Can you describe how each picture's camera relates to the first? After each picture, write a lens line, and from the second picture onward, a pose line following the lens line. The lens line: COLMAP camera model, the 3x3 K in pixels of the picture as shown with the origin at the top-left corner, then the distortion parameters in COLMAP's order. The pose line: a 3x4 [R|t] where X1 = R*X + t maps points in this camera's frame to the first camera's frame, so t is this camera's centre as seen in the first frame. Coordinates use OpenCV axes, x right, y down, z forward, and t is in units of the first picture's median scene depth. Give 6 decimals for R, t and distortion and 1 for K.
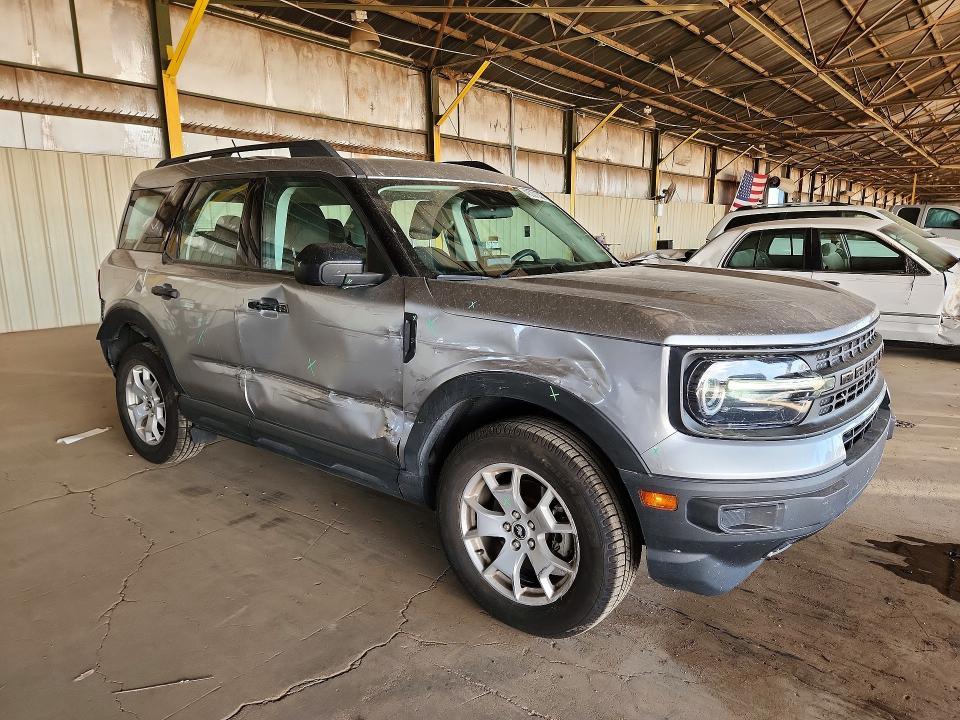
lens RADIAL K [[661.5, 0, 478.1], [0, 661.5, 359.1], [0, 0, 1]] dist [0.008204, -0.004913]
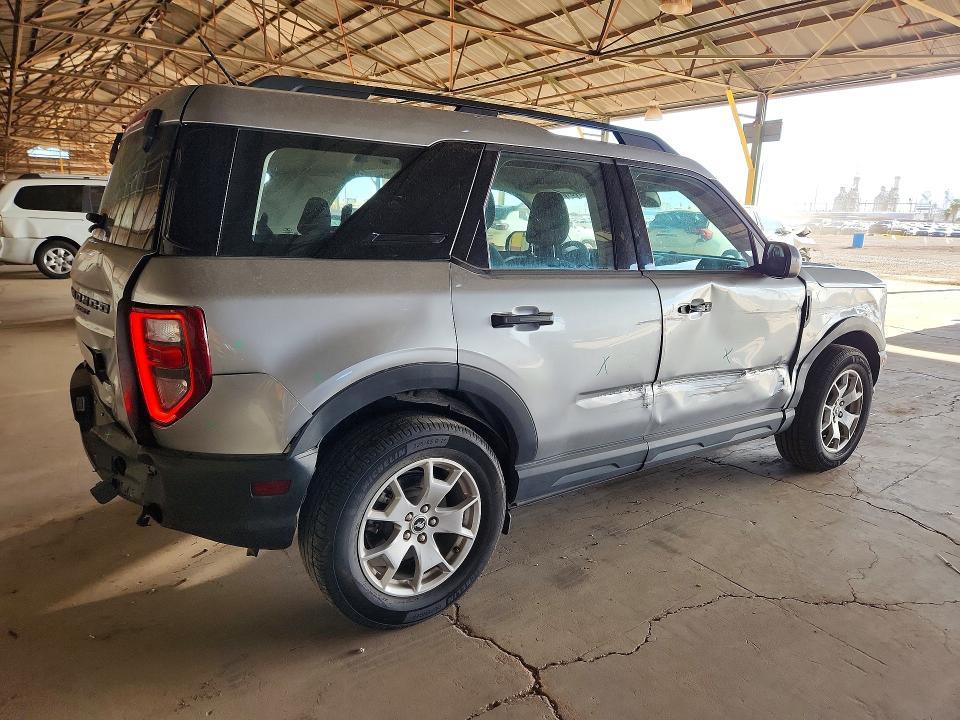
lens RADIAL K [[661.5, 0, 477.4], [0, 661.5, 361.9], [0, 0, 1]] dist [0.008204, -0.004913]
pose [[0.273751, -0.193737, 0.942086, -1.249581], [0.157219, 0.975341, 0.154892, -0.190371], [-0.948864, 0.105712, 0.297460, 0.957150]]
